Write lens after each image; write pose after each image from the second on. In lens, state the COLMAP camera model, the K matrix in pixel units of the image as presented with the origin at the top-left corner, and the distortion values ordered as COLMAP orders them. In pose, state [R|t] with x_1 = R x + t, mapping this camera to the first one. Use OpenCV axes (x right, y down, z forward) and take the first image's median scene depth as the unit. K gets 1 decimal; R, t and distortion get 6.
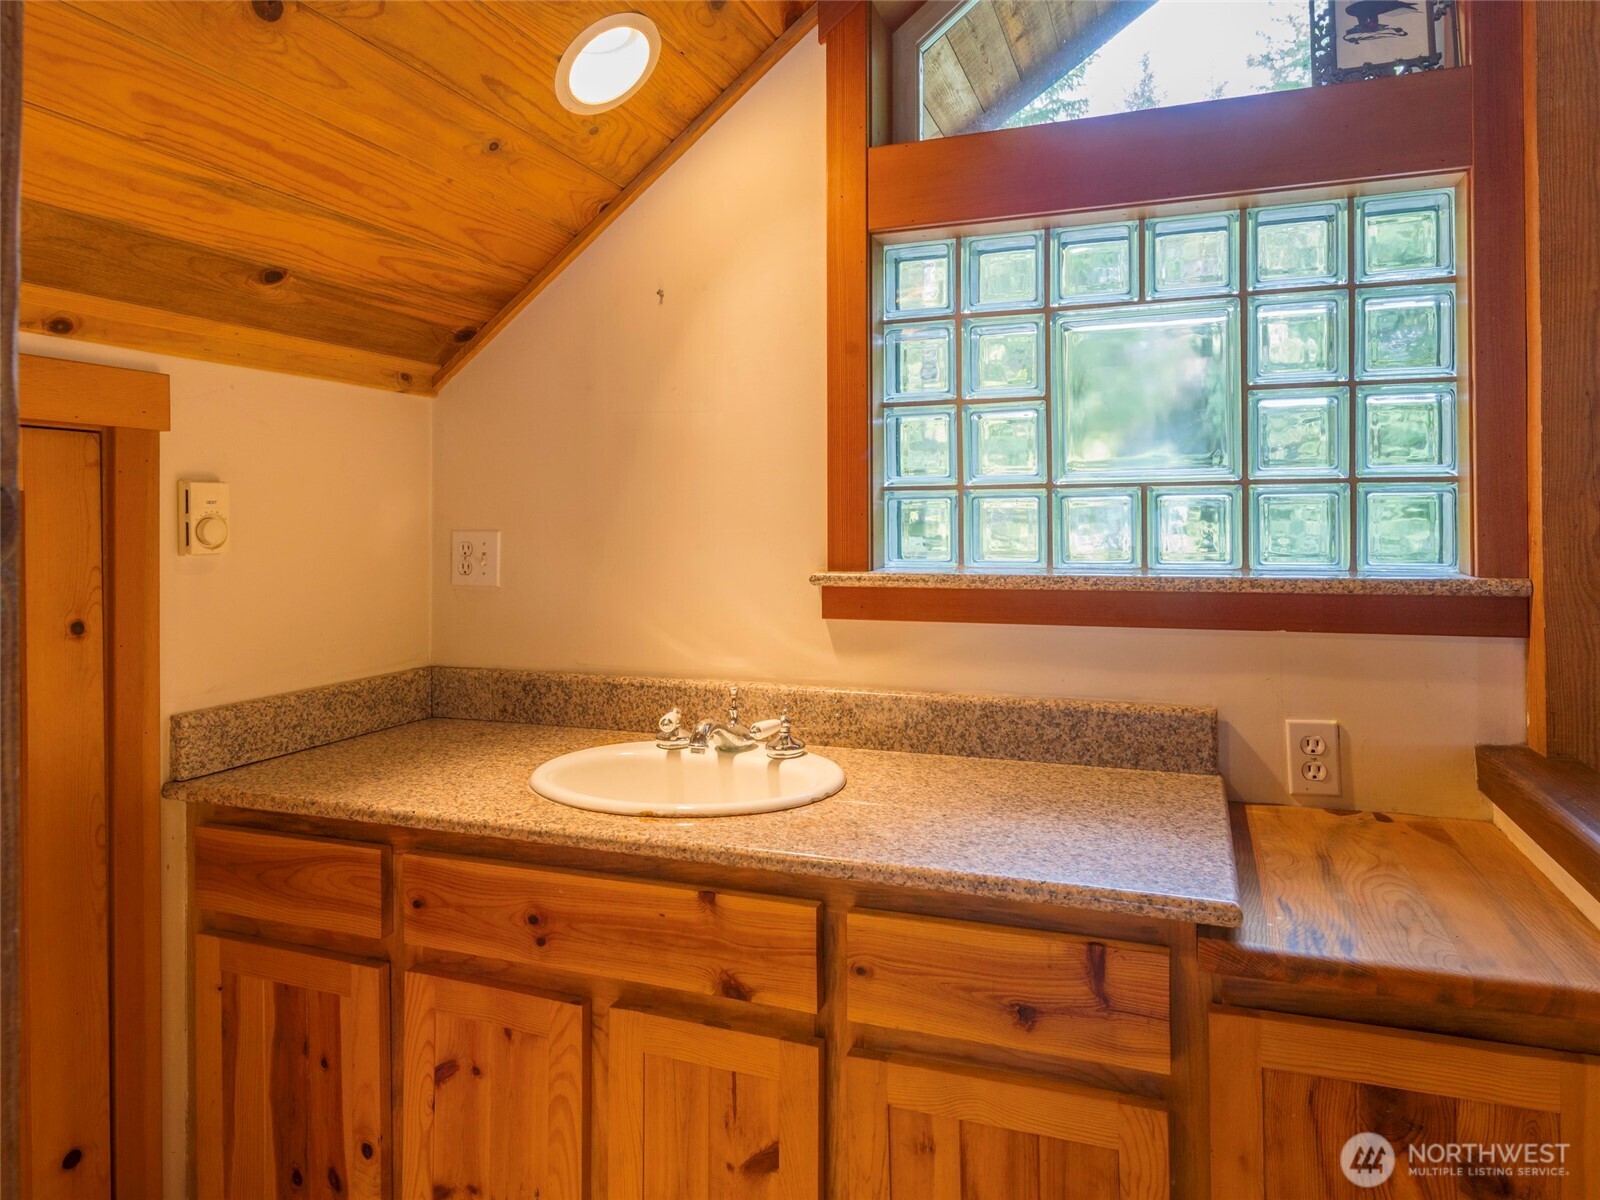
lens RADIAL K [[1543.8, 0, 800.0], [0, 1543.8, 600.0], [0, 0, 1]] dist [-0.005484, -0.003853]
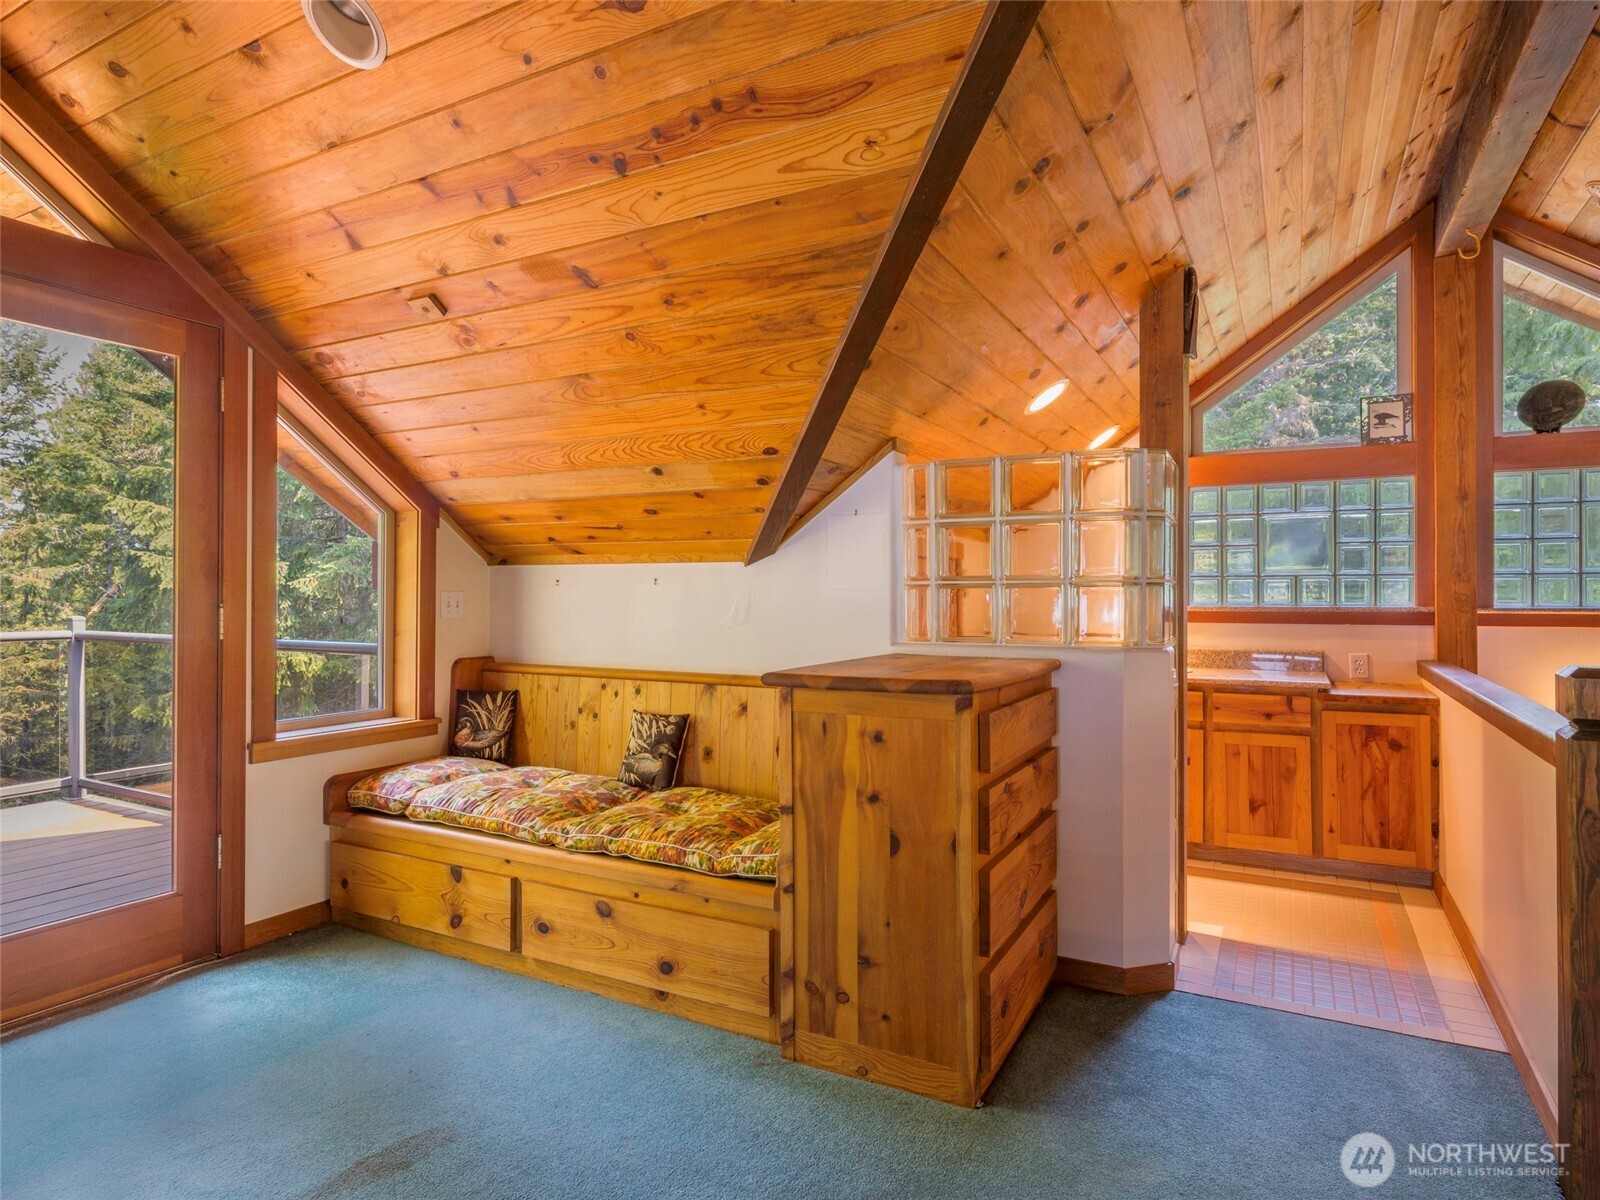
lens RADIAL K [[904.7, 0, 800.0], [0, 904.7, 600.0], [0, 0, 1]] dist [0.002027, 0.000481]
pose [[0.965815, 0.012451, -0.258931, -0.363774], [-0.022180, 0.999152, -0.034685, 0.076618], [0.258280, 0.039242, 0.965273, -1.353538]]
